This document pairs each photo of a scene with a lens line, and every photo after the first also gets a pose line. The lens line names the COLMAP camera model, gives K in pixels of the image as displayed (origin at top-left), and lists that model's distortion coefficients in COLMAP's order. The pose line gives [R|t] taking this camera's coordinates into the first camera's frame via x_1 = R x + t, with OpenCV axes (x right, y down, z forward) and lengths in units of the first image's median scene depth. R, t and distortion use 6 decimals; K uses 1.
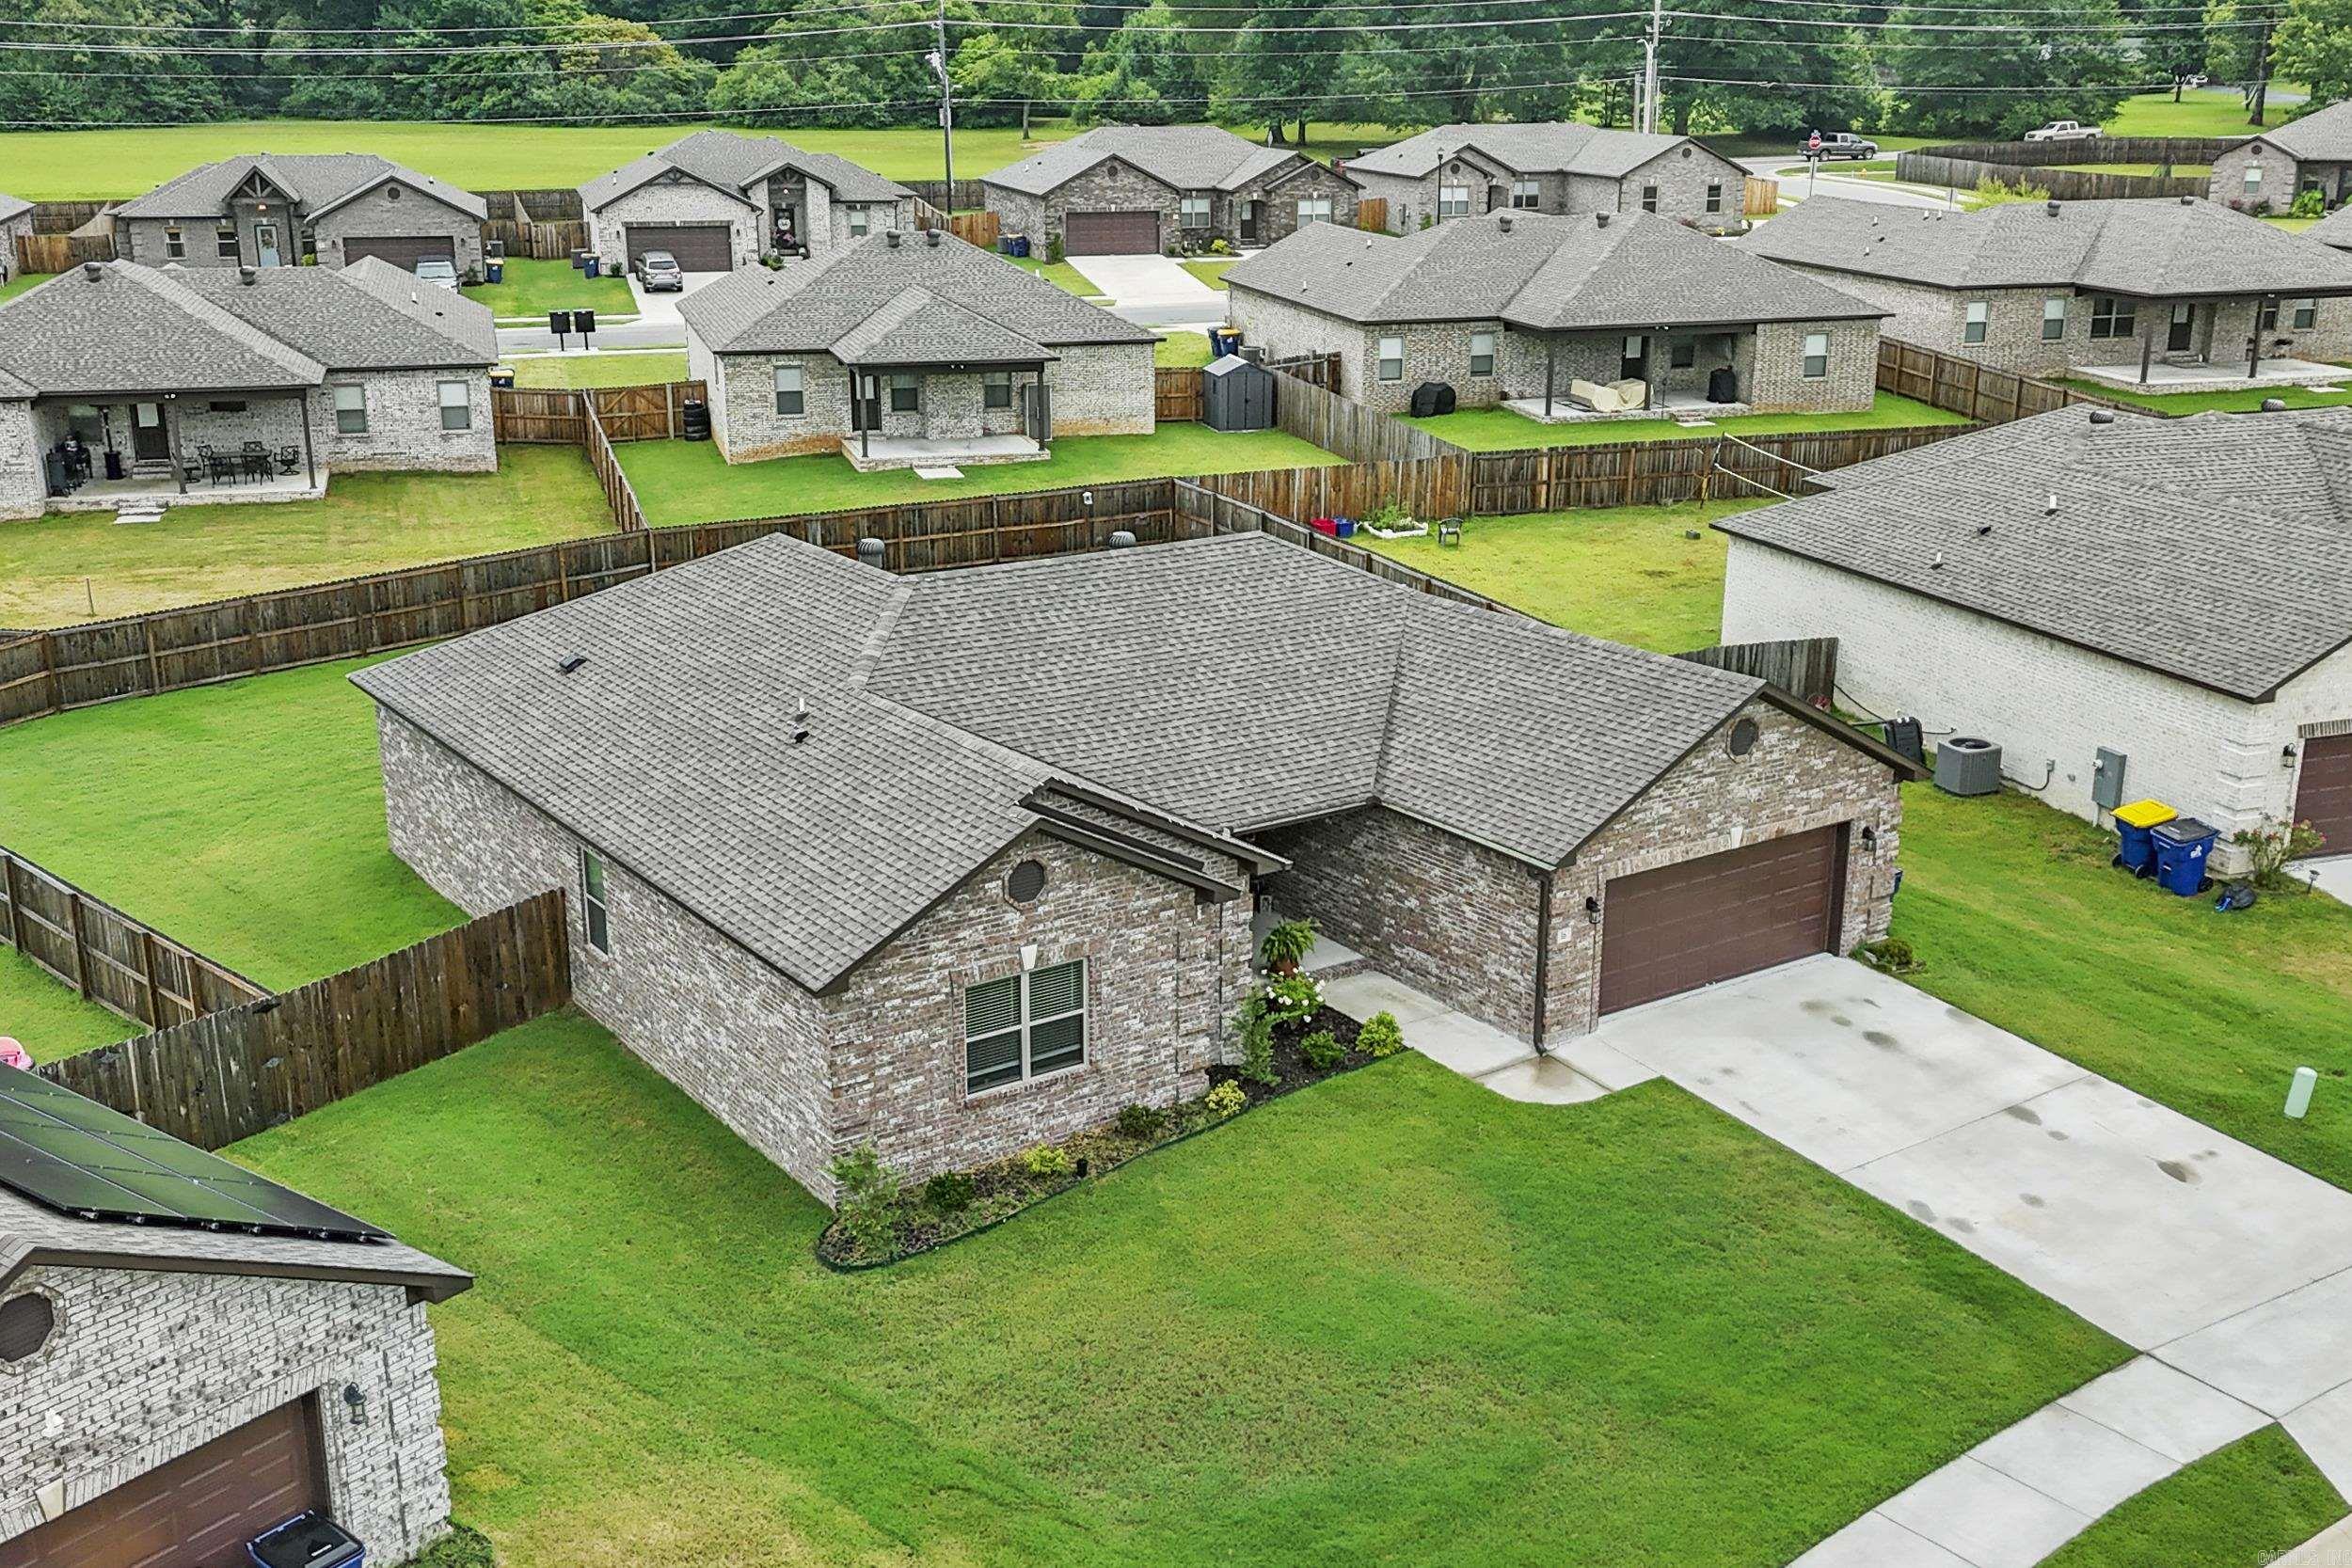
lens RADIAL K [[2448.8, 0, 1175.0], [0, 2448.8, 849.2], [0, 0, 1]] dist [0.115047, -0.142893]
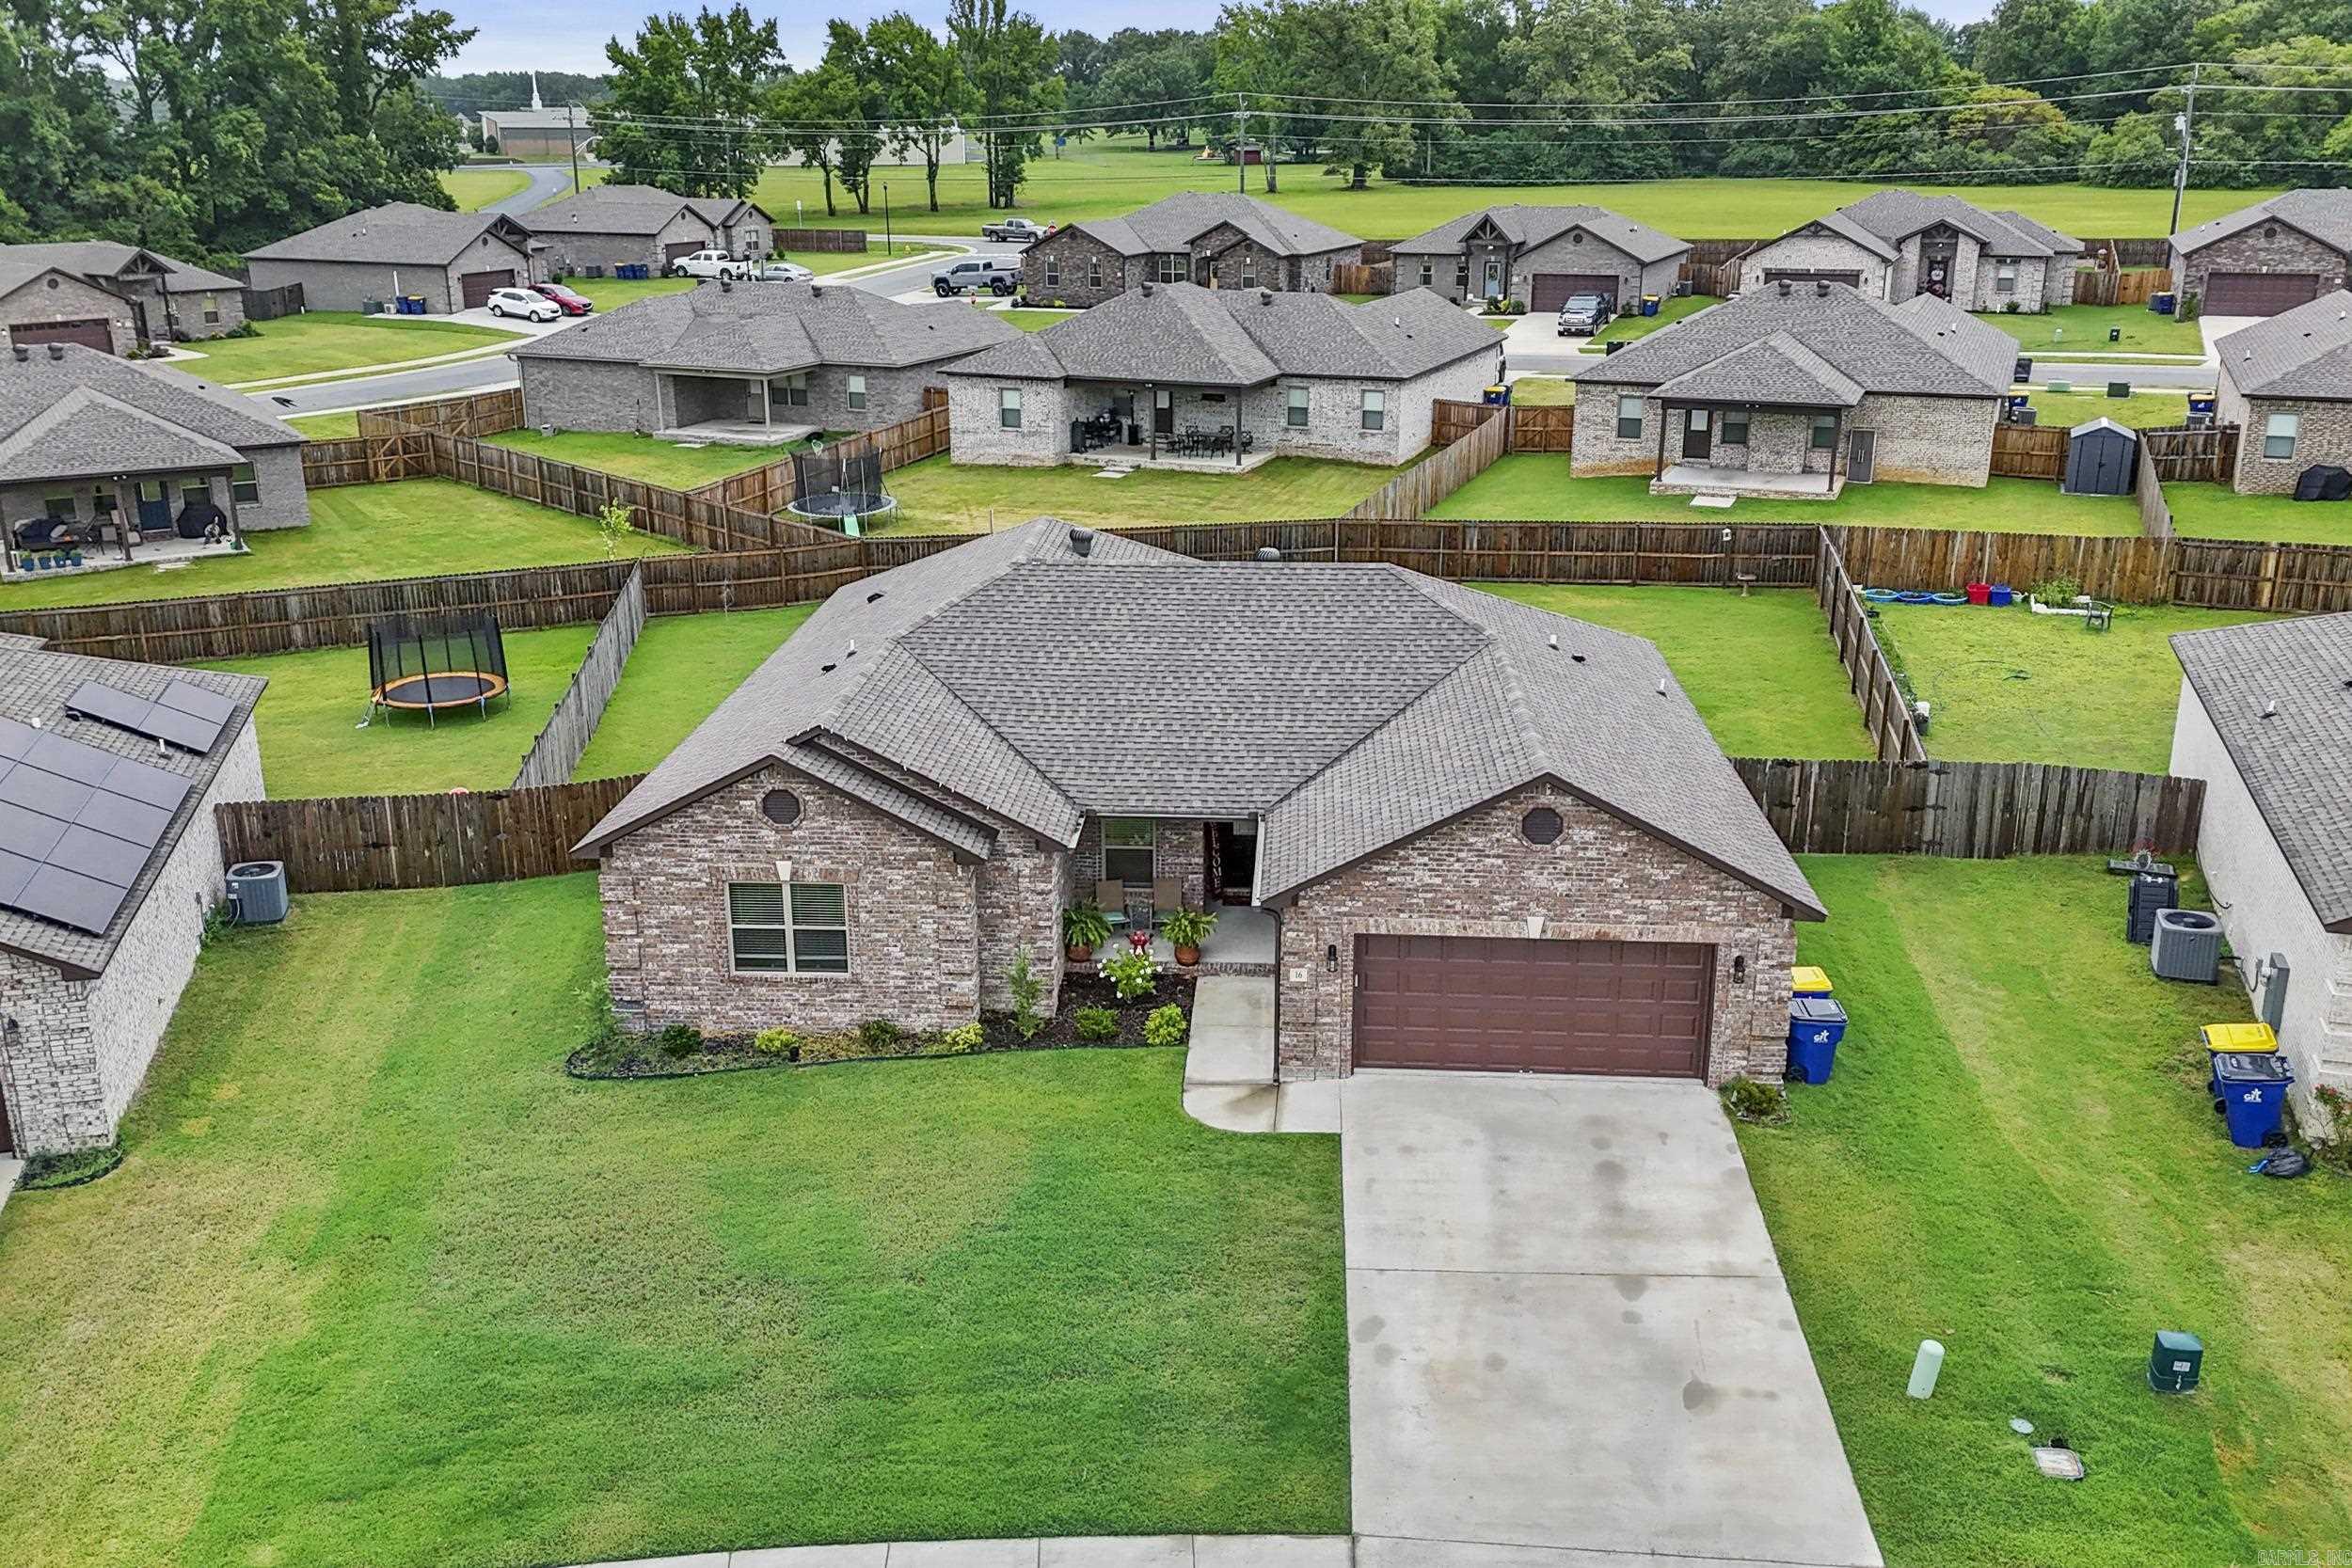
lens RADIAL K [[2075.7, 0, 1176.0], [0, 2075.7, 784.0], [0, 0, 1]] dist [0.093980, -0.136332]
pose [[0.783428, 0.189502, -0.591886, 0.323888], [-0.191925, 0.979598, 0.059599, -0.044792], [0.591105, 0.066907, 0.803815, 0.138221]]
